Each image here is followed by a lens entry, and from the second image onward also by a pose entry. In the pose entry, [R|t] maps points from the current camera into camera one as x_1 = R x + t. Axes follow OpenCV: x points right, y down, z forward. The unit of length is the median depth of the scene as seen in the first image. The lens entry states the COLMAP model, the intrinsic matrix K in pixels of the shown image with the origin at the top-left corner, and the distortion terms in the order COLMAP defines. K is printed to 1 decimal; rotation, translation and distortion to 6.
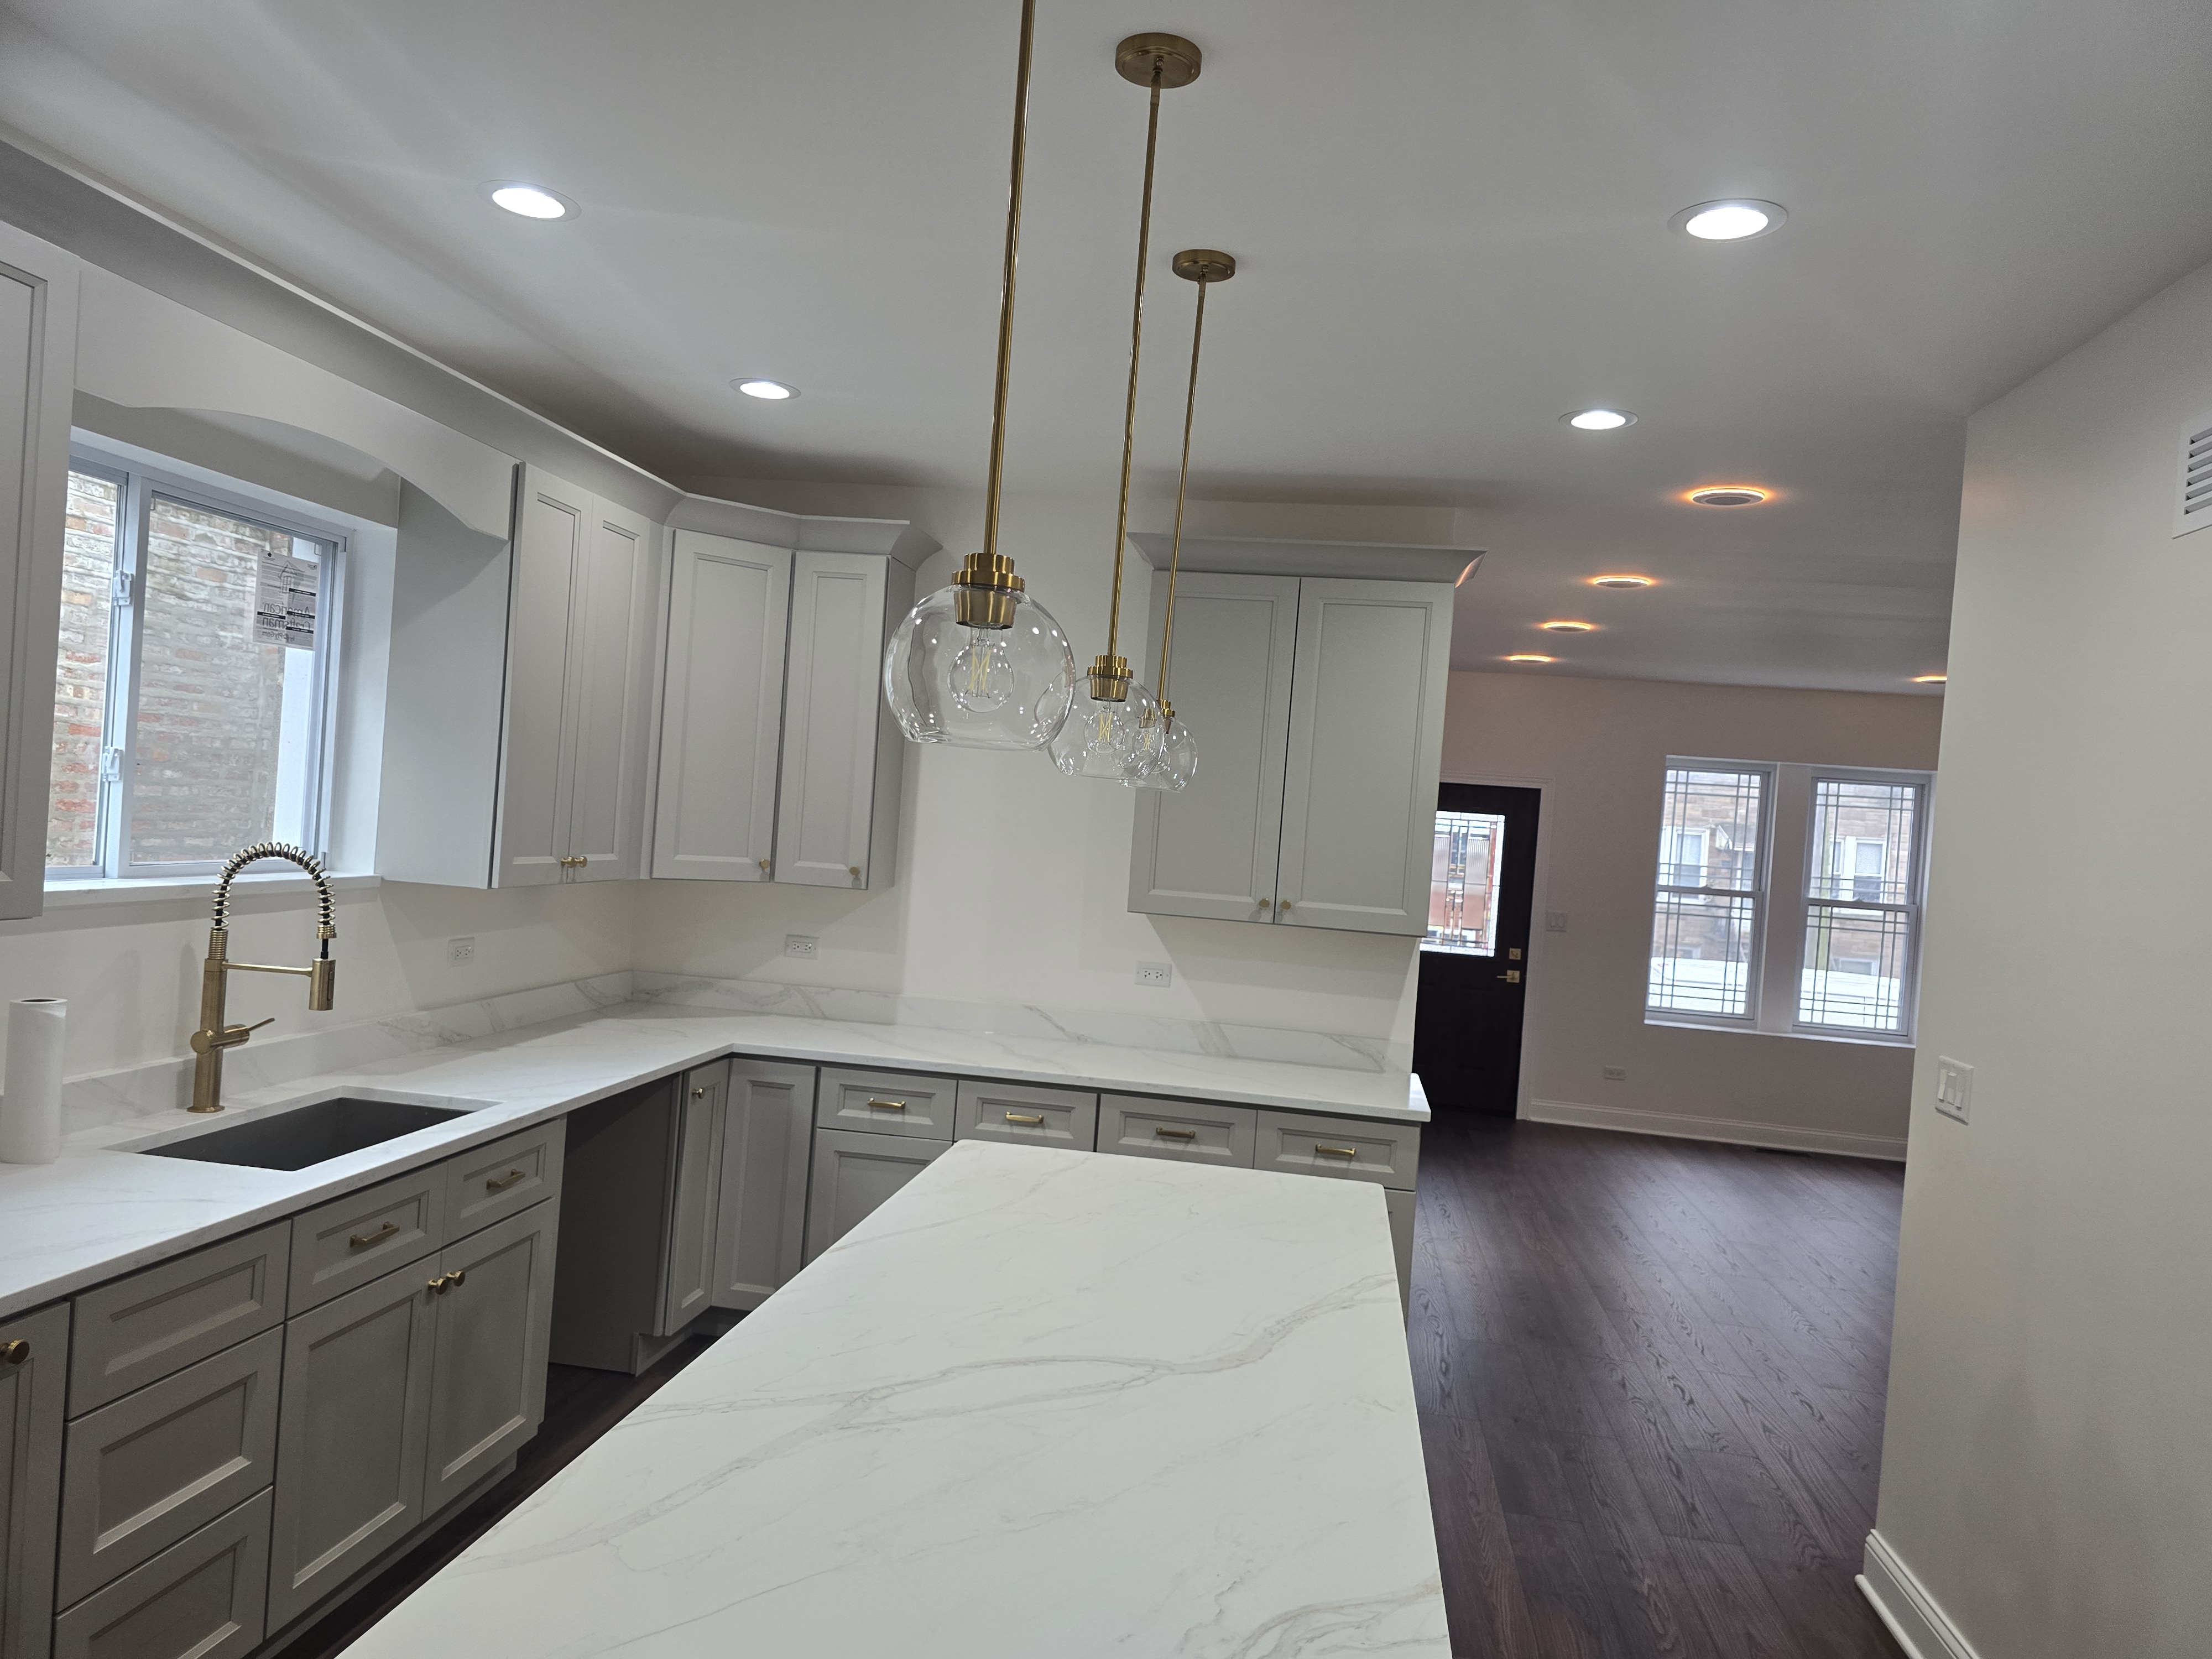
lens RADIAL K [[1495.4, 0, 1106.9], [0, 1495.4, 832.2], [0, 0, 1]] dist [0.042275, -0.044004]
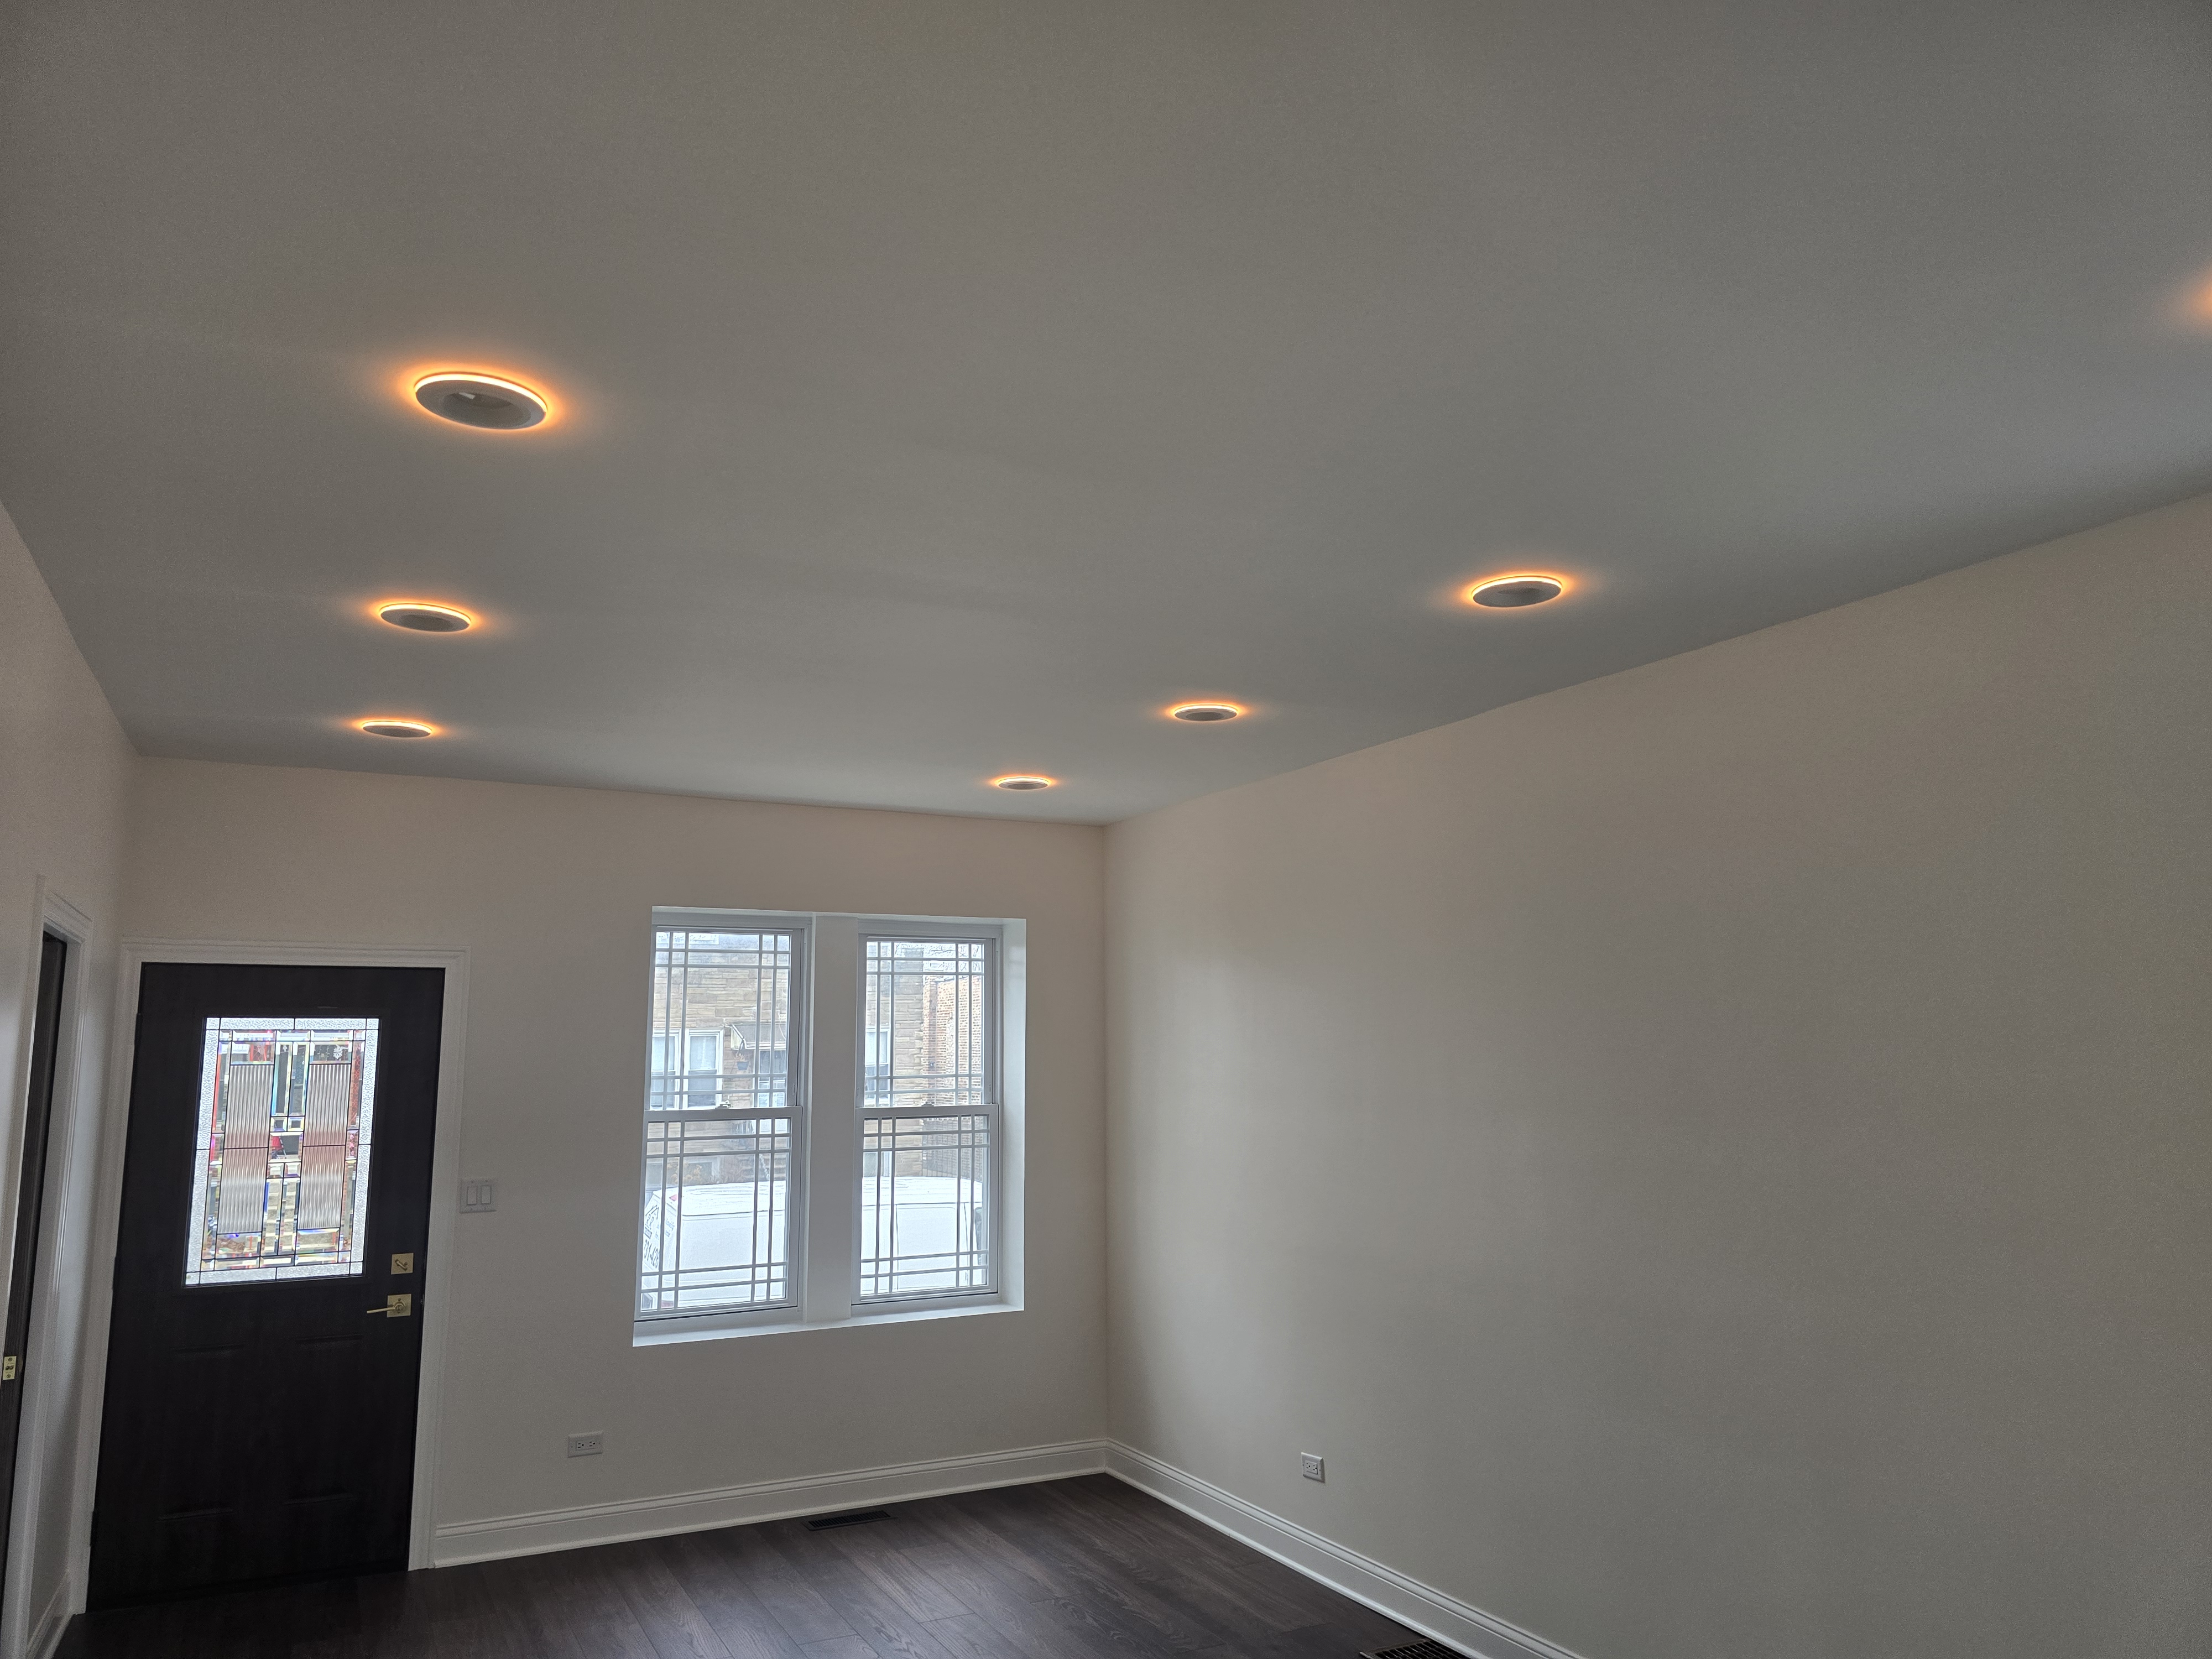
lens RADIAL K [[1495.4, 0, 1108.7], [0, 1495.4, 835.3], [0, 0, 1]] dist [0.042275, -0.044004]
pose [[0.805502, 0.007587, 0.592545, 0.148481], [0.073701, 0.990872, -0.112876, 0.005011], [-0.587992, 0.134593, 0.797590, 0.369030]]
